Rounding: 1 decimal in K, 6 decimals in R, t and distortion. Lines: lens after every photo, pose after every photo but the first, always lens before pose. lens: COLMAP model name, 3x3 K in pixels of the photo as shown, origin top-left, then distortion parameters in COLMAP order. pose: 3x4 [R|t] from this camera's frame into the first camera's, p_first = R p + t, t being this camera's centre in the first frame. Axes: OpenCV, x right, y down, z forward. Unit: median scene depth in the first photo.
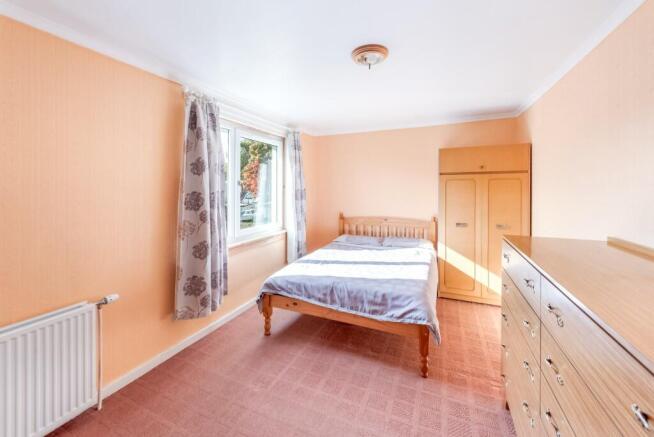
lens RADIAL K [[262.2, 0, 326.6], [0, 262.2, 186.6], [0, 0, 1]] dist [0.001932, -0.000730]
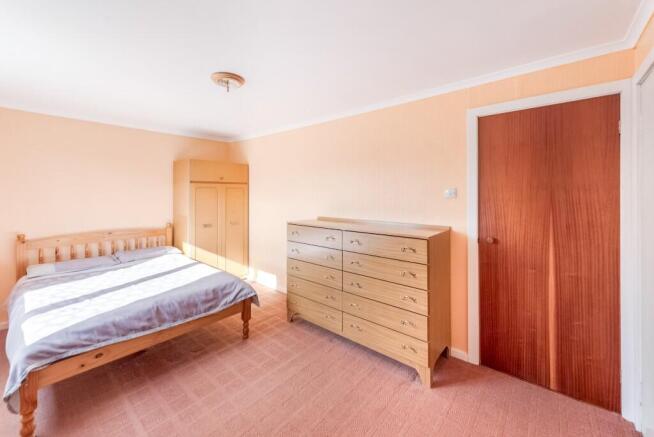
lens RADIAL K [[262.2, 0, 326.6], [0, 262.2, 186.6], [0, 0, 1]] dist [0.001932, -0.000730]
pose [[0.287734, 0.028434, 0.957288, -0.661705], [-0.005079, 0.999590, -0.028164, -0.000240], [-0.957697, 0.003241, 0.287761, 0.195539]]
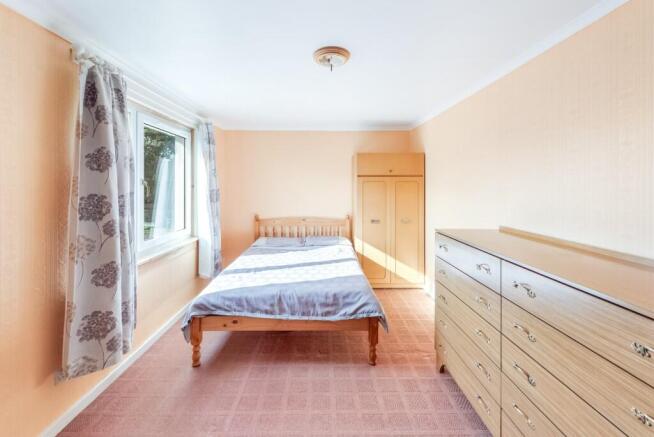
lens RADIAL K [[263.9, 0, 323.7], [0, 263.9, 184.6], [0, 0, 1]] dist [-0.000729, -0.000748]
pose [[0.909767, 0.009013, 0.415021, -0.226007], [-0.007909, 0.999959, -0.004379, -0.008704], [-0.415044, 0.000701, 0.909801, 0.080321]]
